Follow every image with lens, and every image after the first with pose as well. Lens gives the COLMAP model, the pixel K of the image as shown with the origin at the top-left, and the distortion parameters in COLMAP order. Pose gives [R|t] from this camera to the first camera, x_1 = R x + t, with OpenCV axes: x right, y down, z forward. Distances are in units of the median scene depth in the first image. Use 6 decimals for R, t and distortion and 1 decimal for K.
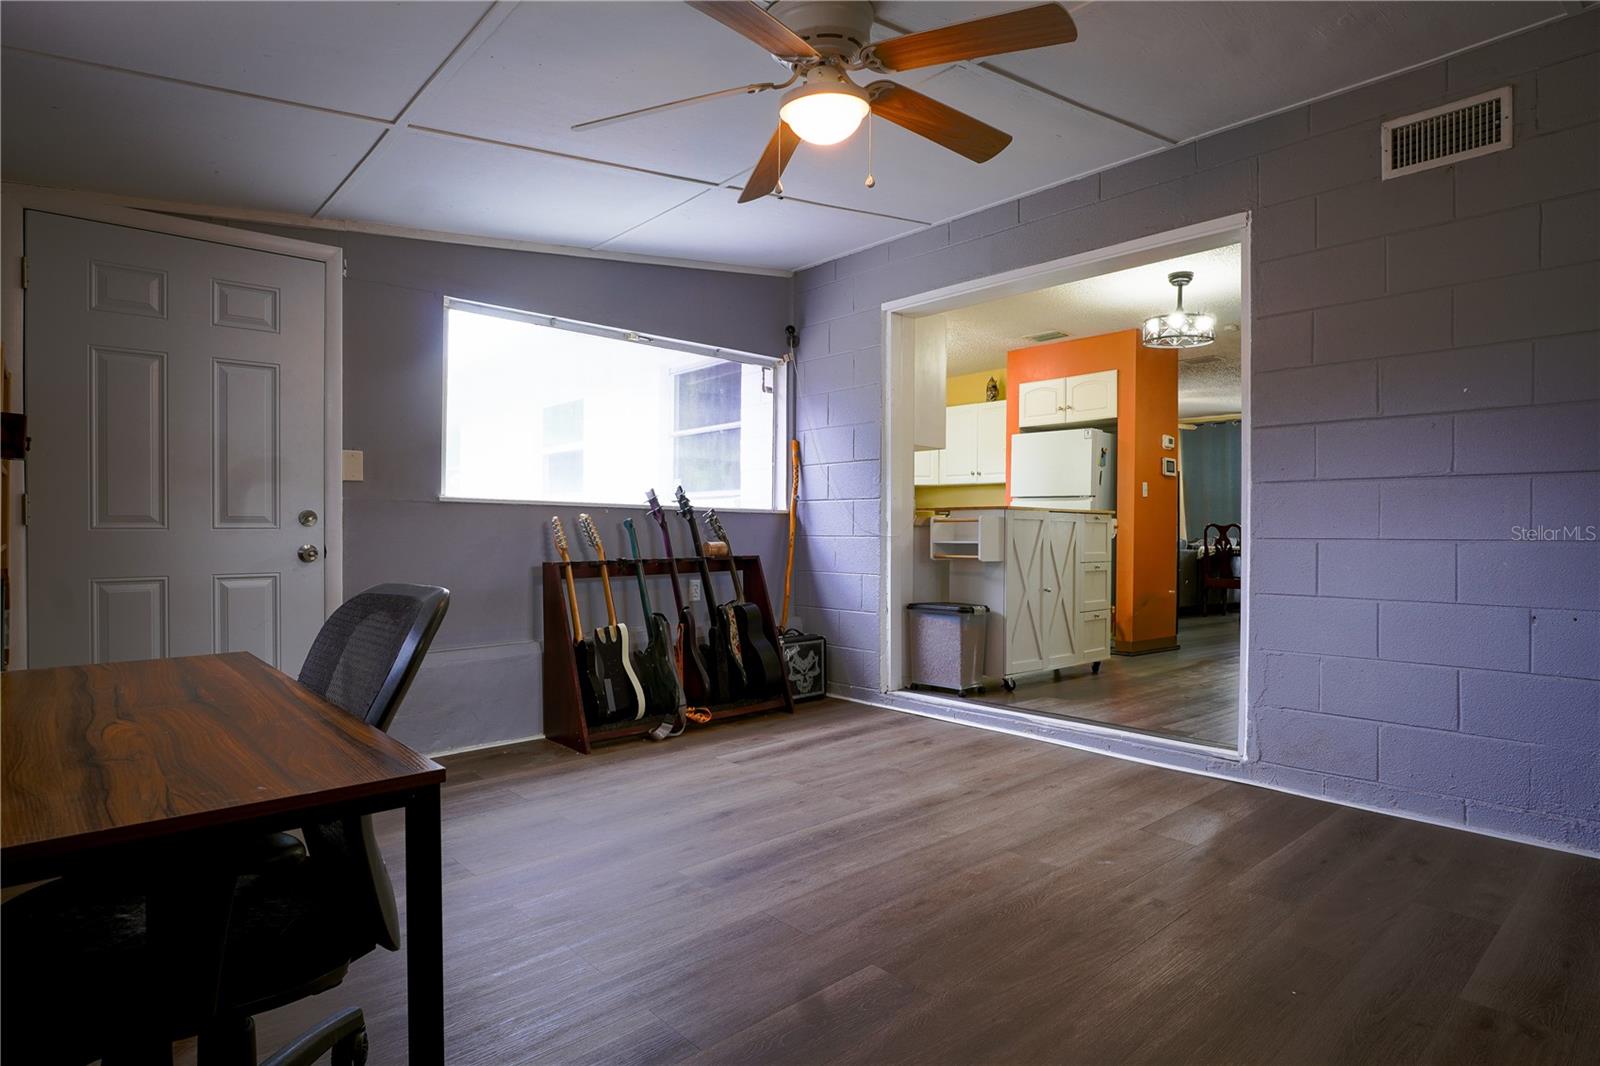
lens RADIAL K [[822.7, 0, 803.5], [0, 822.7, 532.9], [0, 0, 1]] dist [-0.029443, 0.010058]
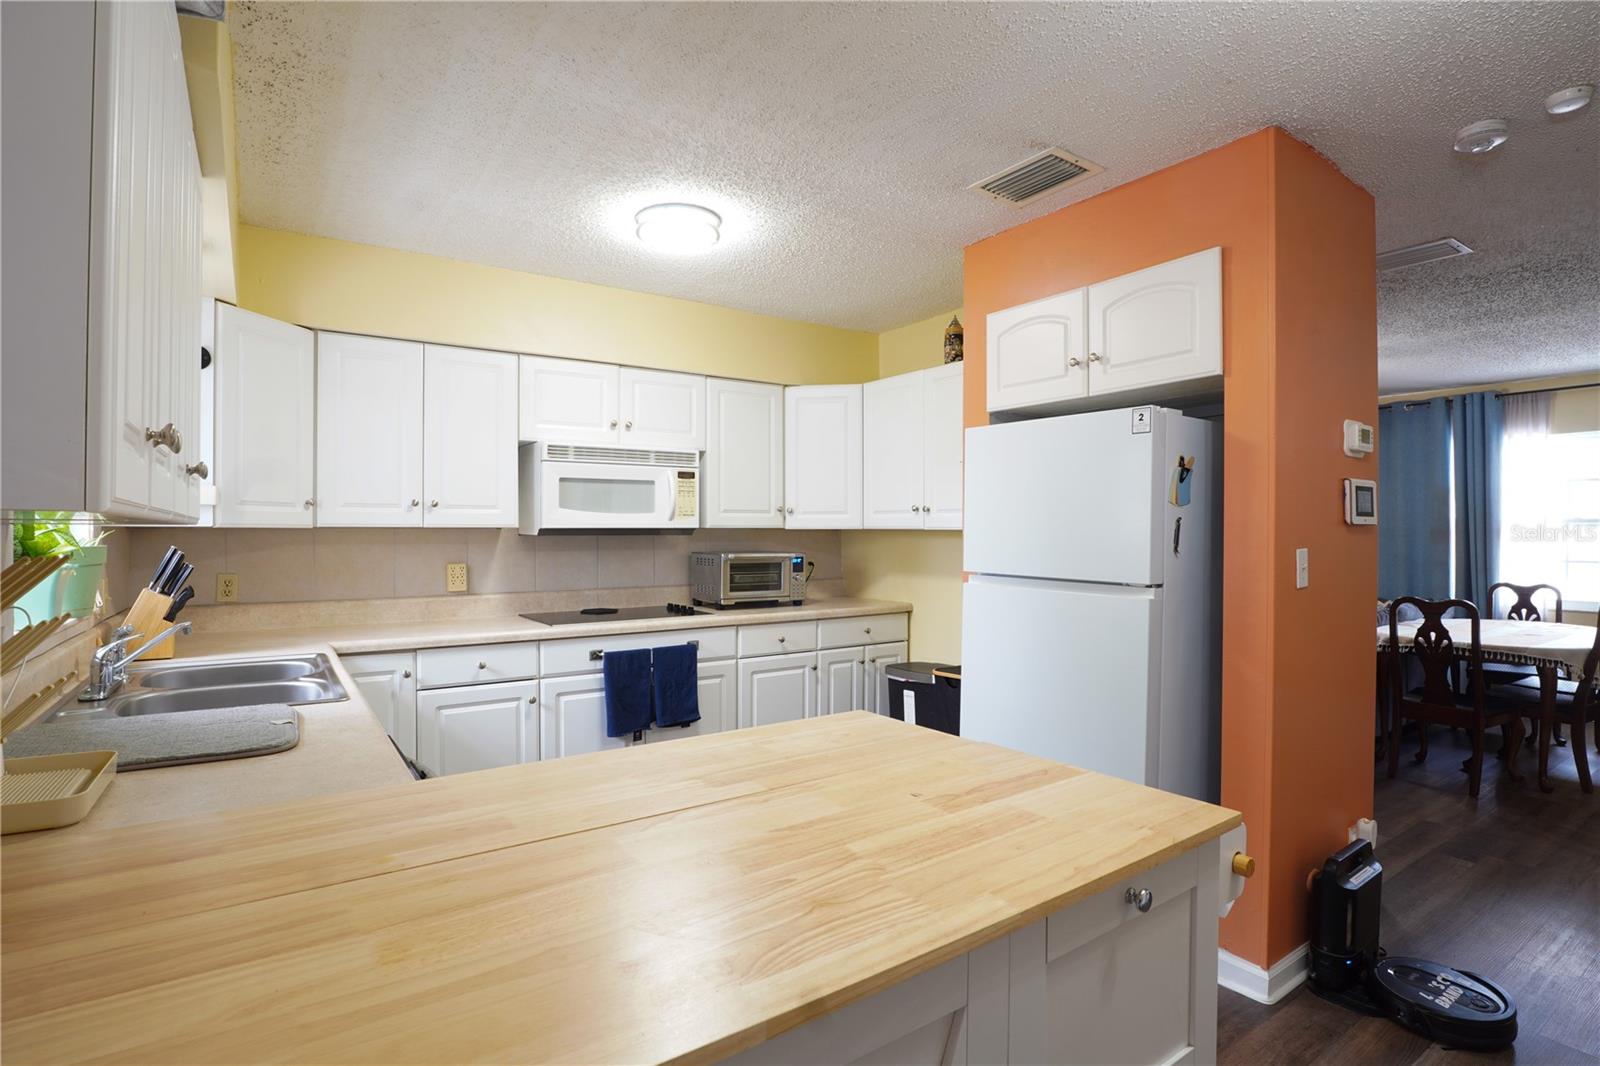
lens RADIAL K [[795.3, 0, 797.9], [0, 795.3, 535.6], [0, 0, 1]] dist [-0.026729, 0.001898]
pose [[0.993188, -0.007044, -0.116308, 0.222405], [0.007026, 0.999975, -0.000567, -0.065970], [0.116309, -0.000254, 0.993213, 0.594002]]
